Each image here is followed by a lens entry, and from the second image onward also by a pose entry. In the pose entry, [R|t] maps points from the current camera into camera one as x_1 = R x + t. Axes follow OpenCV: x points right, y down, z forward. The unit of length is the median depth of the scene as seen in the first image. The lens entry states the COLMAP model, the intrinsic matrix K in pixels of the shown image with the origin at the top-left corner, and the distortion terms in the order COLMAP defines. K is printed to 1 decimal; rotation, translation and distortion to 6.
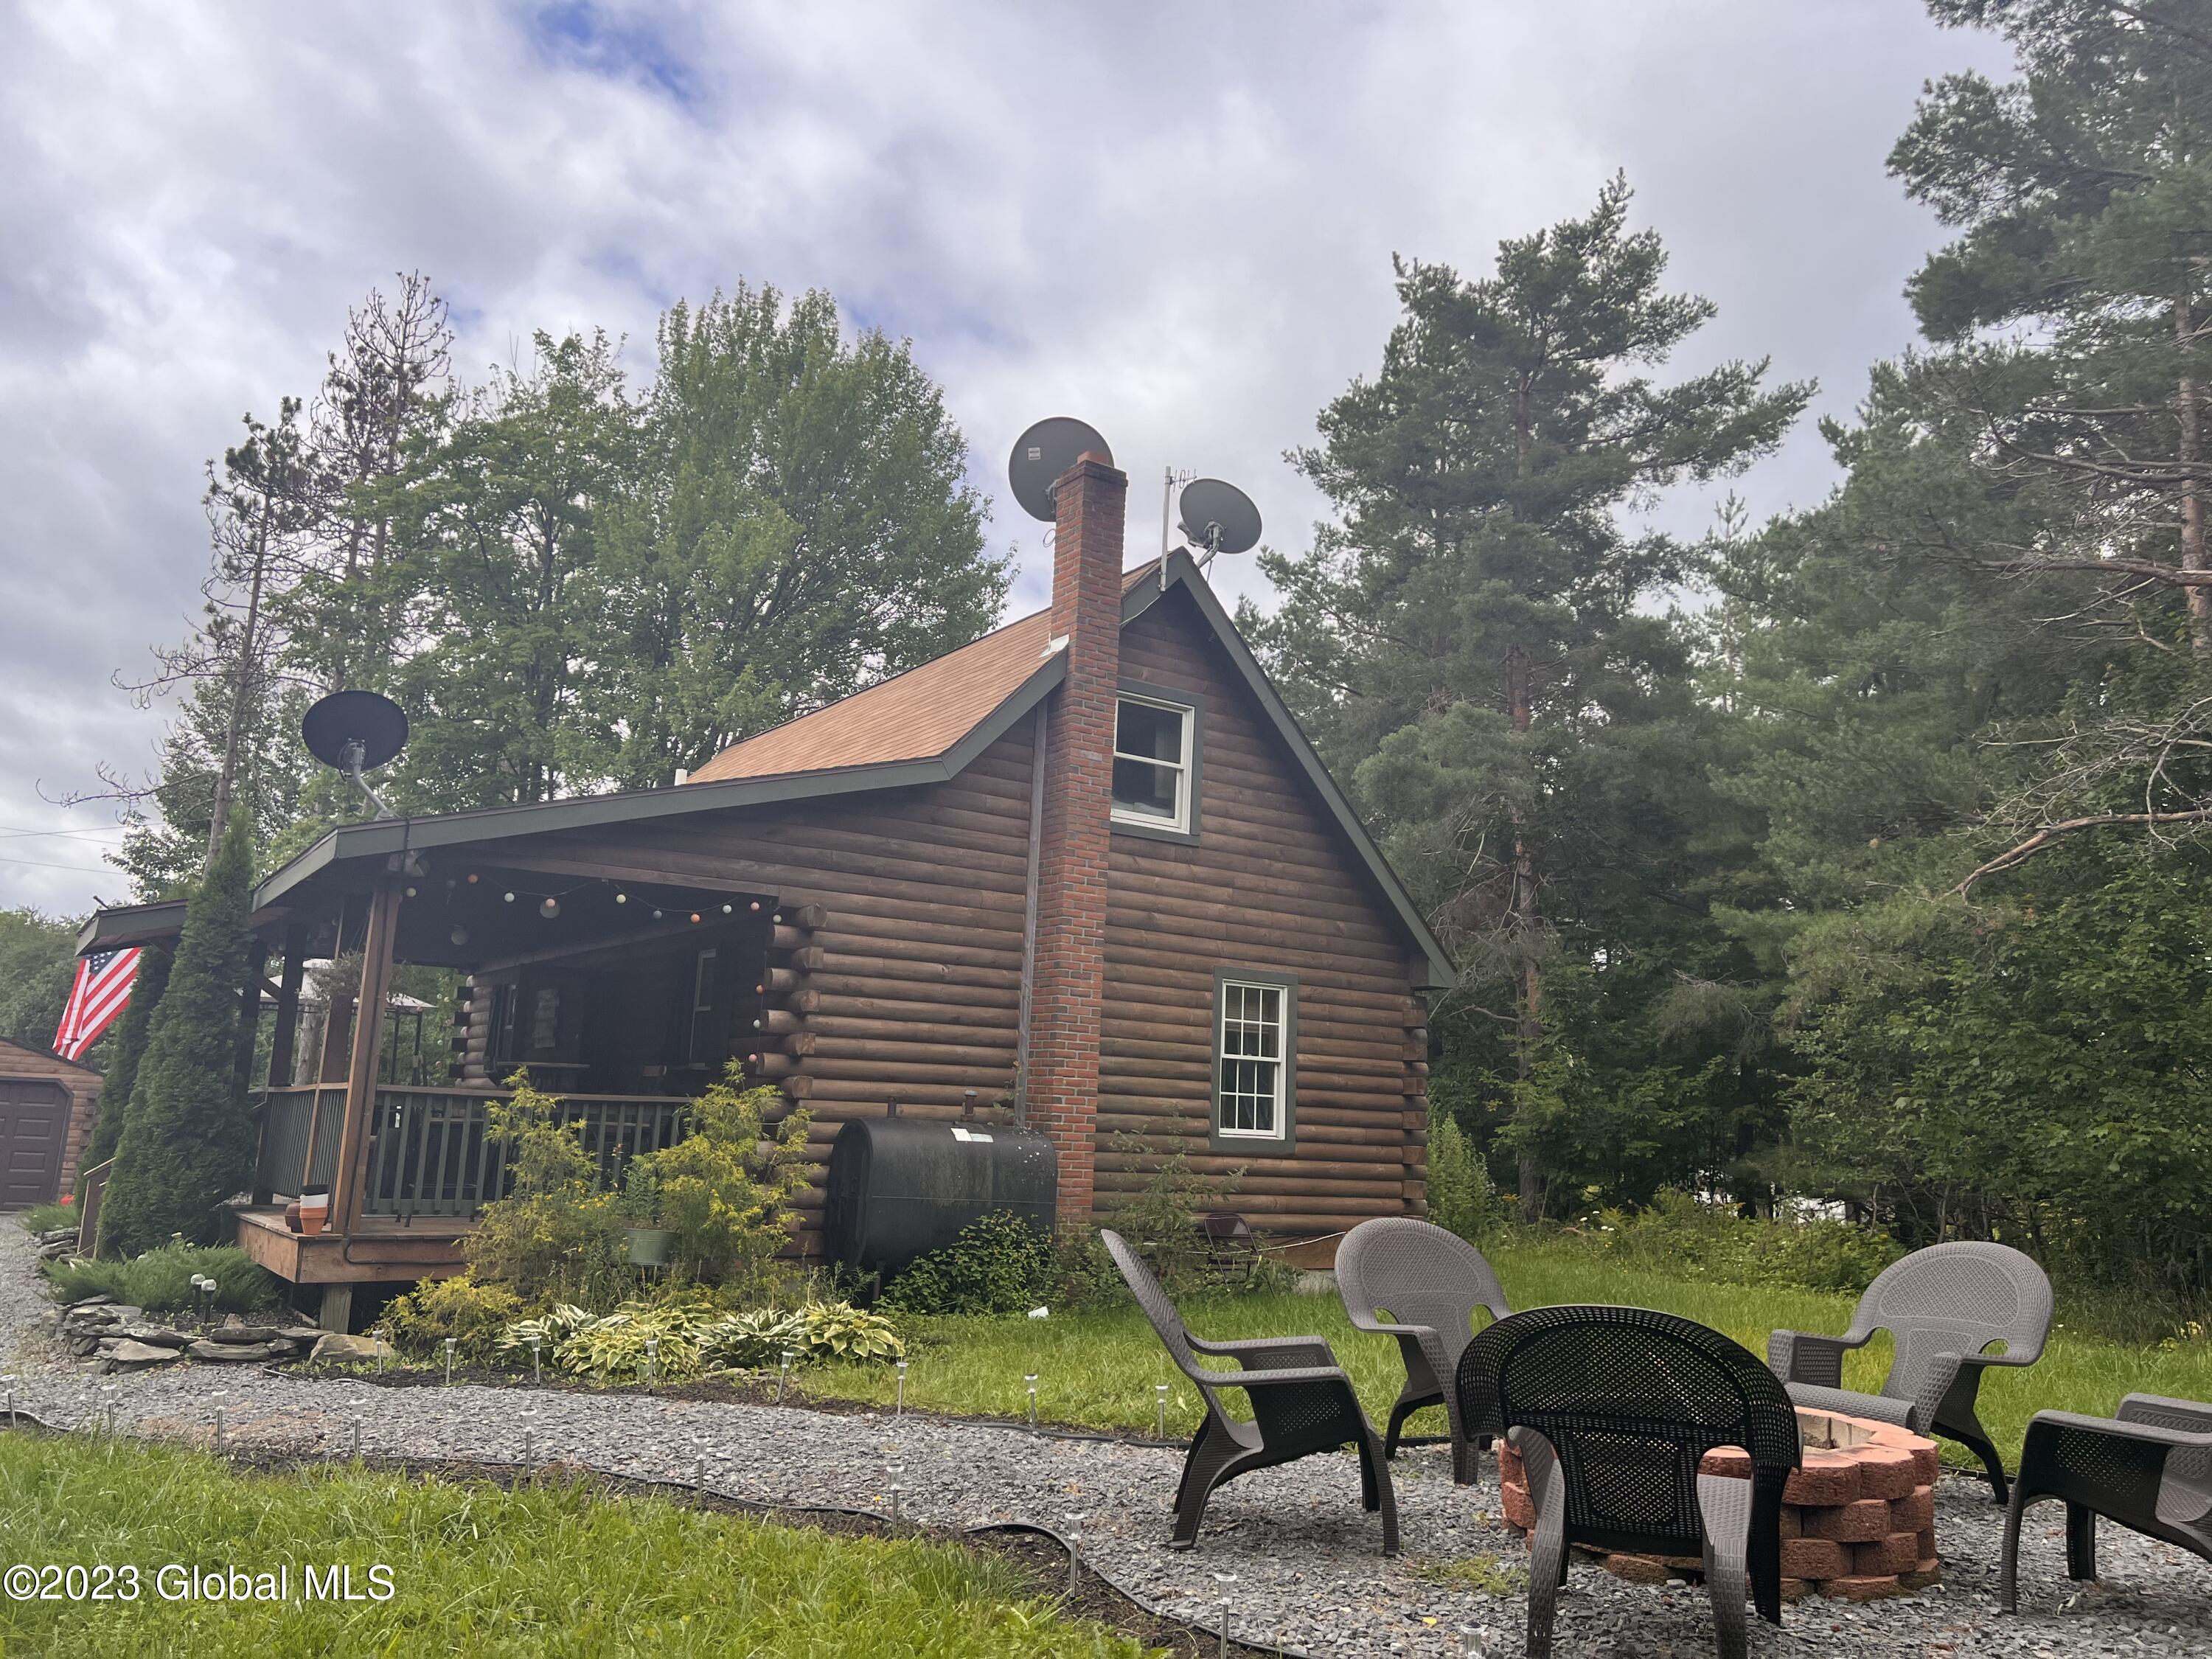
lens RADIAL K [[1674.8, 0, 1110.0], [0, 1674.8, 833.3], [0, 0, 1]] dist [0.053603, -0.044019]
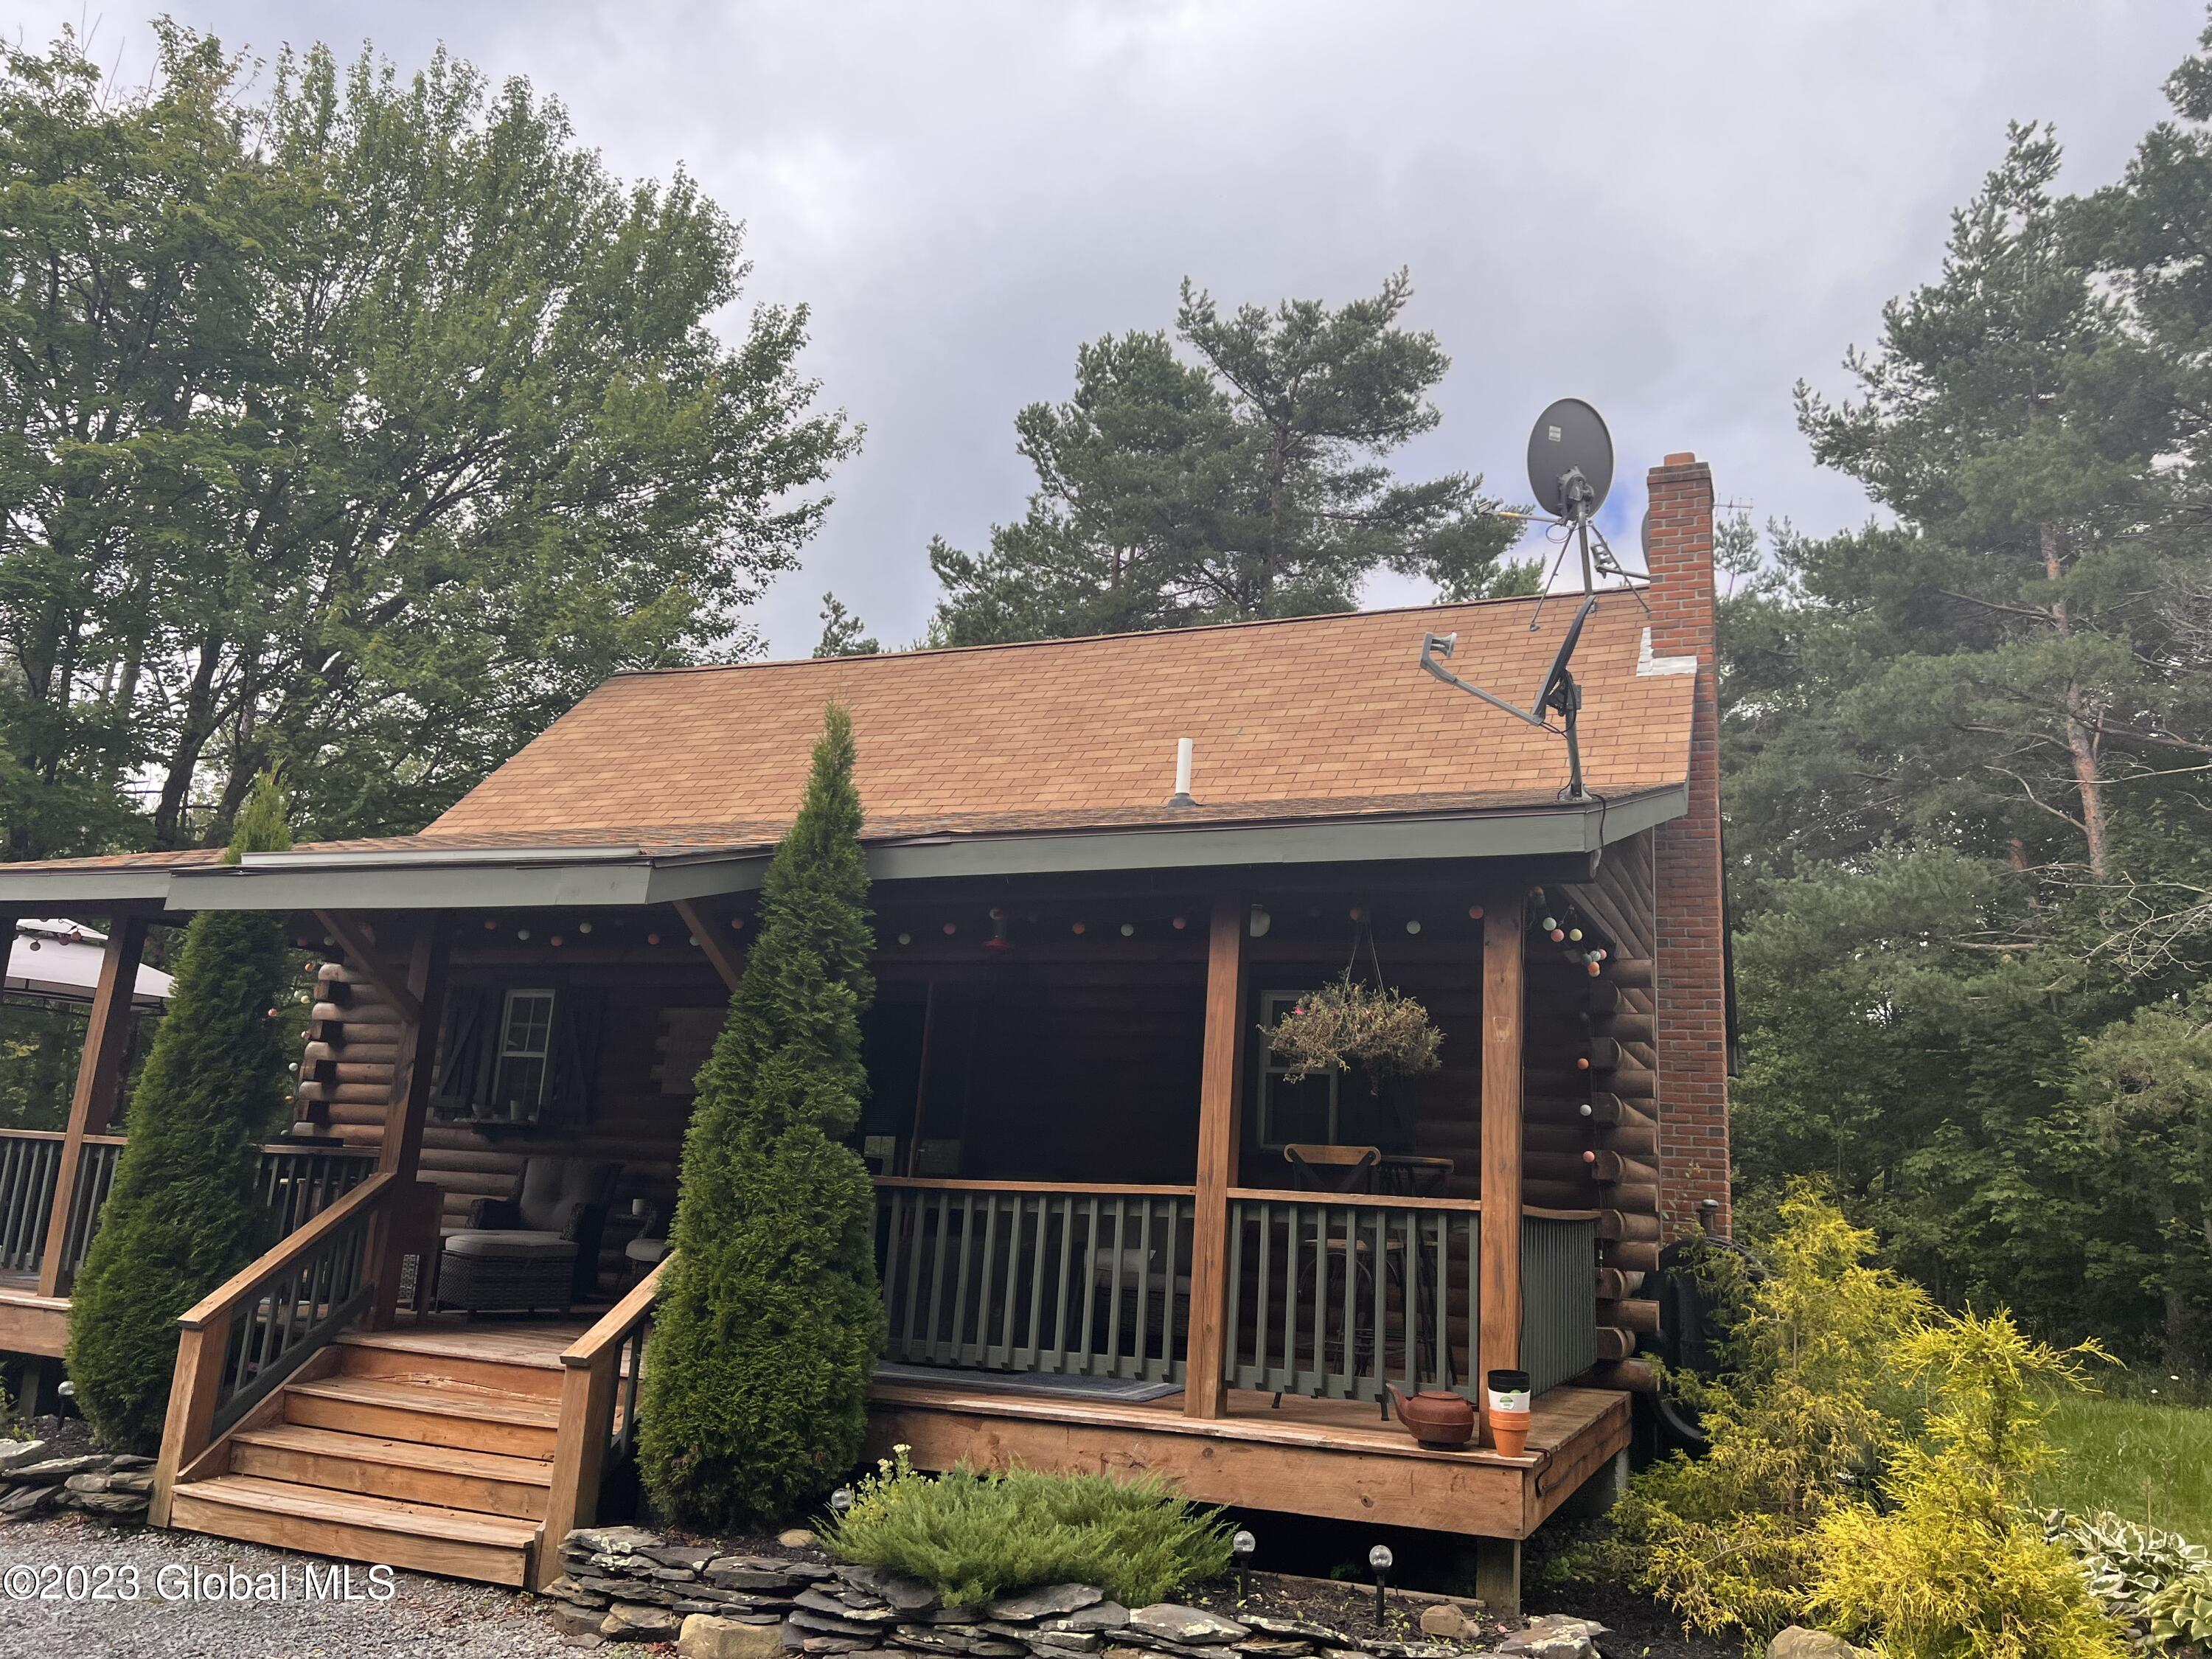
lens RADIAL K [[1674.8, 0, 1105.5], [0, 1674.8, 819.4], [0, 0, 1]] dist [0.053603, -0.044019]
pose [[0.831708, 0.117177, 0.542708, -0.373710], [-0.105457, 0.993022, -0.052791, 0.021263], [-0.545107, -0.013325, 0.838261, 0.221607]]
